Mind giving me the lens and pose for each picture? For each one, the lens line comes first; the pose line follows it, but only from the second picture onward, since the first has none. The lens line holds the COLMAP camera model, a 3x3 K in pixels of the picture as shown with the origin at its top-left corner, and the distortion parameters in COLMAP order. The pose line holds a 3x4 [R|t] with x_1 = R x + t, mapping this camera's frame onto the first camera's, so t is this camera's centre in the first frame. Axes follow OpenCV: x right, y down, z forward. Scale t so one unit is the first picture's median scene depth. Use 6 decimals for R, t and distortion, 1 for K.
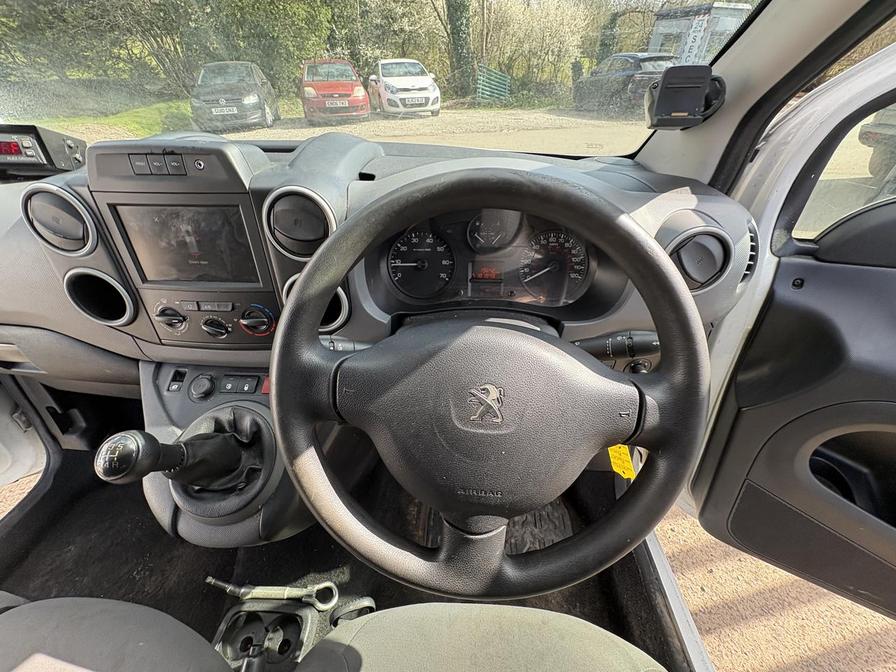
lens RADIAL K [[355.9, 0, 447.5], [0, 355.9, 338.1], [0, 0, 1]] dist [0.003681, -0.000859]
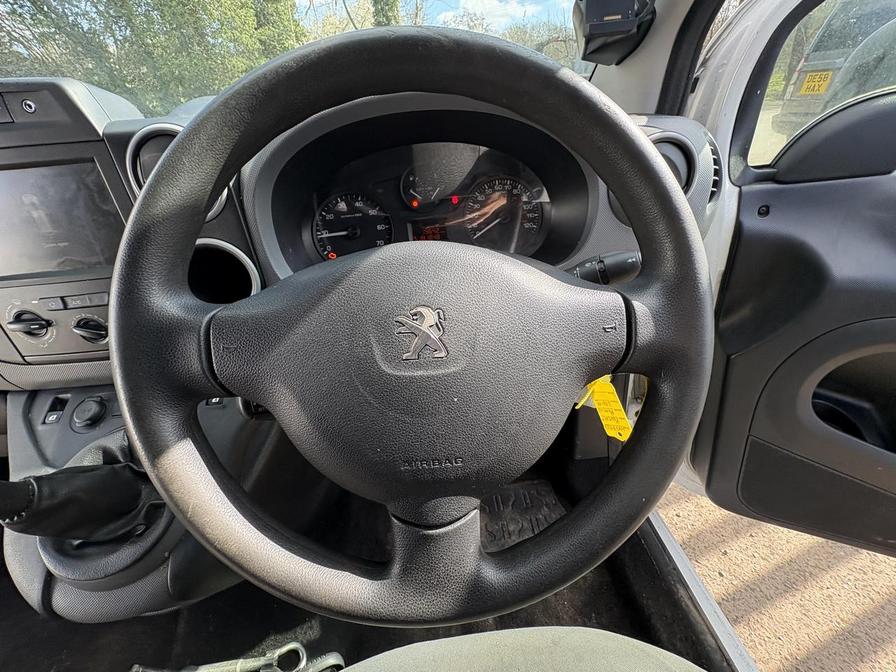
lens RADIAL K [[355.9, 0, 448.1], [0, 355.9, 338.8], [0, 0, 1]] dist [0.003681, -0.000859]
pose [[0.988949, -0.129959, 0.071351, 0.061447], [0.134794, 0.988556, -0.067736, 0.141381], [-0.061732, 0.076605, 0.995149, 0.162234]]
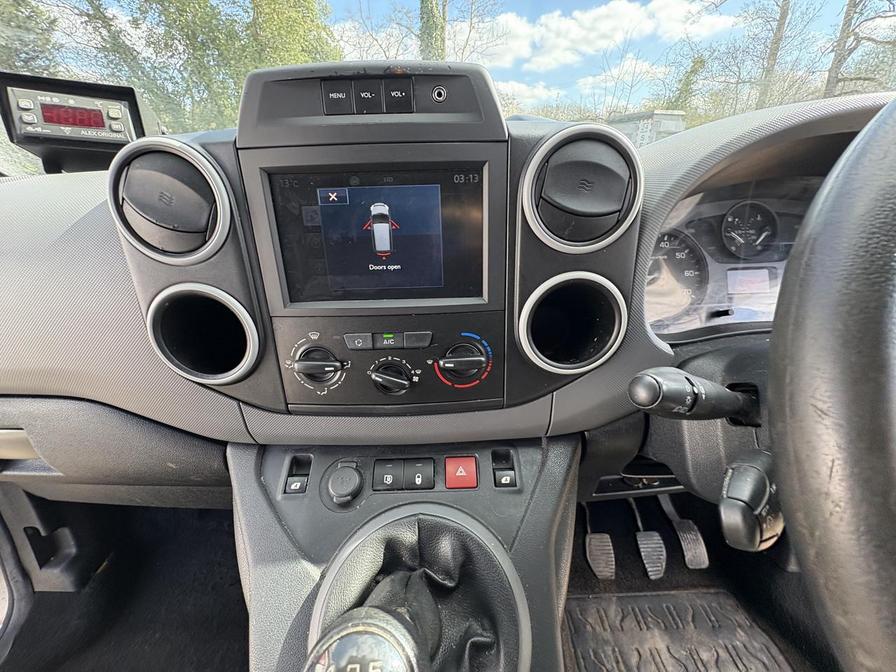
lens RADIAL K [[355.9, 0, 445.3], [0, 355.9, 340.4], [0, 0, 1]] dist [0.003681, -0.000859]
pose [[0.998063, -0.044731, 0.043236, -0.553494], [0.052579, 0.977986, -0.201935, 0.034117], [-0.033251, 0.203818, 0.978444, 0.375572]]
